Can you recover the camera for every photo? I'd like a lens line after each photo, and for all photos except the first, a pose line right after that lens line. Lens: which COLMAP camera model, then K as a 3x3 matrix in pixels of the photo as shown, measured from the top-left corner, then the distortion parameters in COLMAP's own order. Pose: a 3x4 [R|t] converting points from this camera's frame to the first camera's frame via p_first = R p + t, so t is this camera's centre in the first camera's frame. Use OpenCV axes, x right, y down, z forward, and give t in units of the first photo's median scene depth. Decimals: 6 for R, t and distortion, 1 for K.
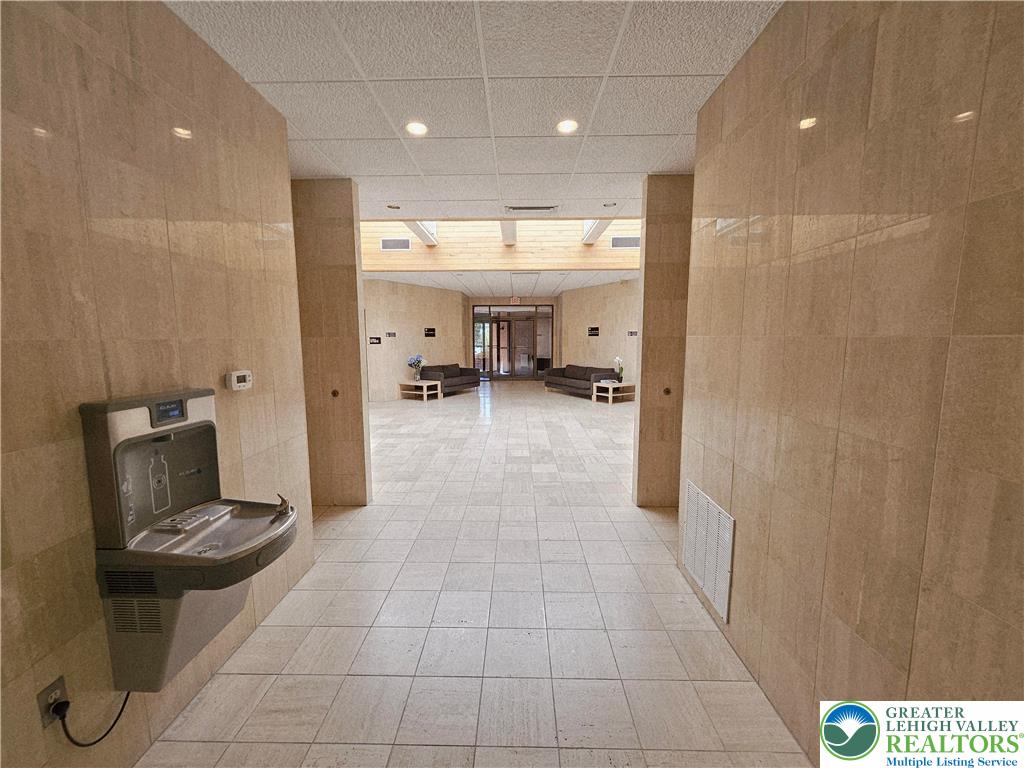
lens RADIAL K [[402.7, 0, 512.1], [0, 402.7, 381.7], [0, 0, 1]] dist [0.007691, -0.003059]
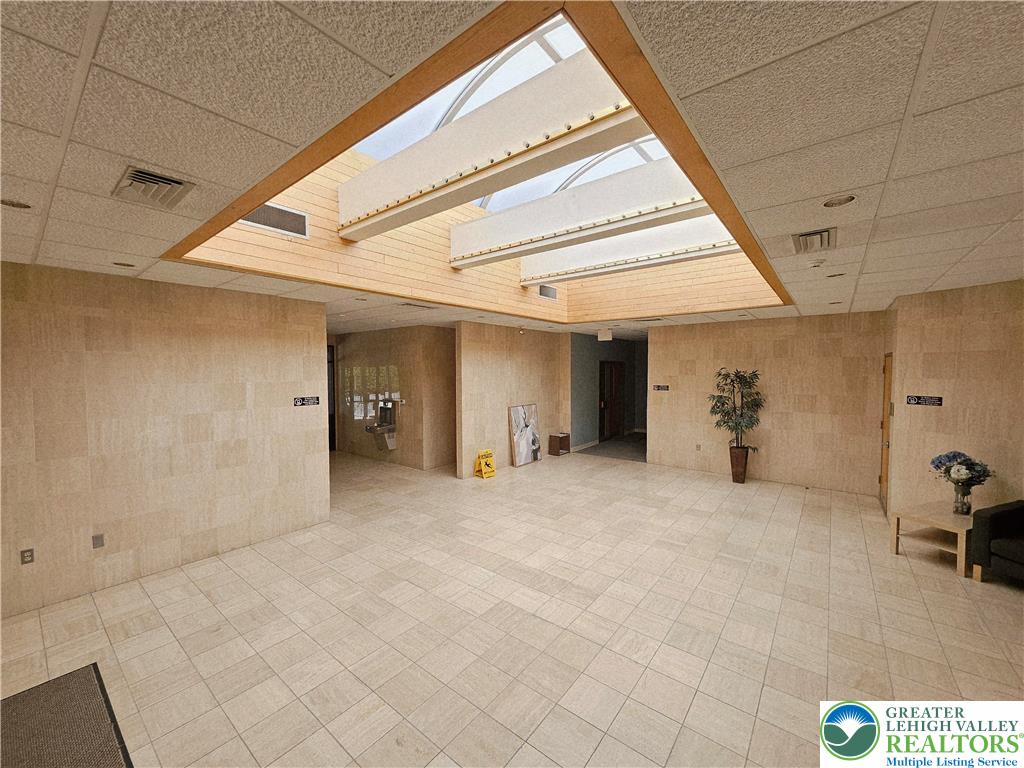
lens RADIAL K [[402.7, 0, 512.9], [0, 402.7, 390.9], [0, 0, 1]] dist [0.007691, -0.003059]
pose [[-0.615498, 0.047526, -0.786704, 0.381471], [-0.080988, 0.989082, 0.123115, -0.144601], [0.783966, 0.139491, -0.604929, 0.881775]]
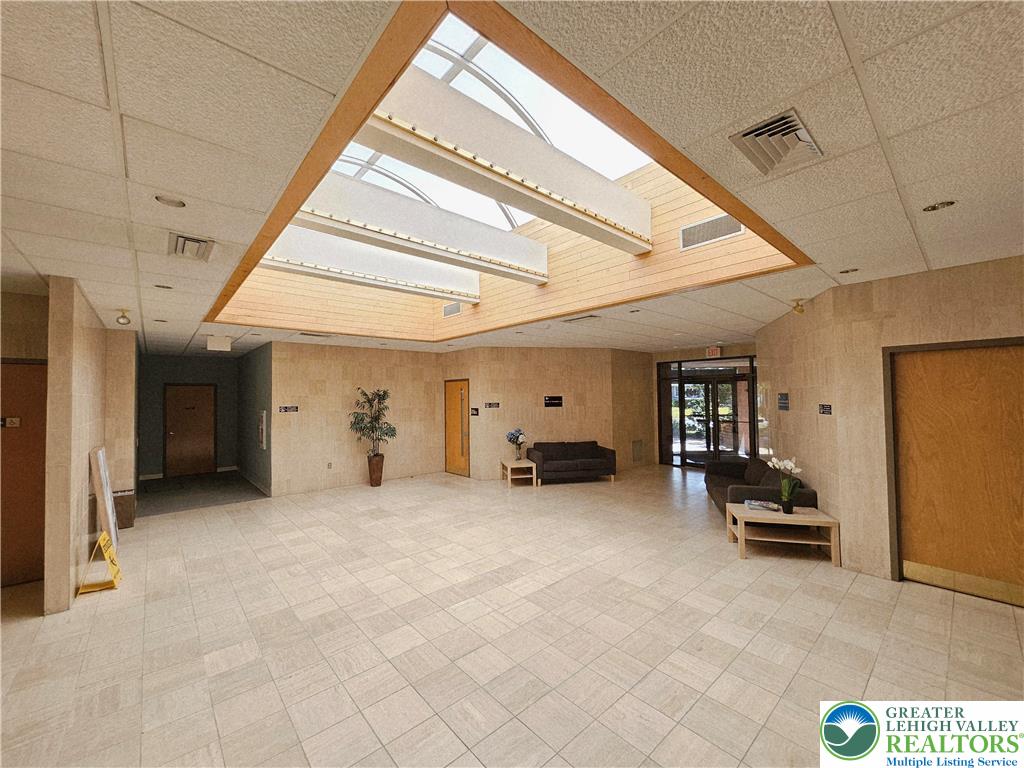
lens RADIAL K [[402.7, 0, 508.7], [0, 402.7, 382.5], [0, 0, 1]] dist [0.007691, -0.003059]
pose [[0.666680, -0.030995, -0.744699, 0.385282], [-0.073262, 0.991572, -0.106856, -0.071245], [0.741735, 0.125797, 0.658791, 0.415050]]
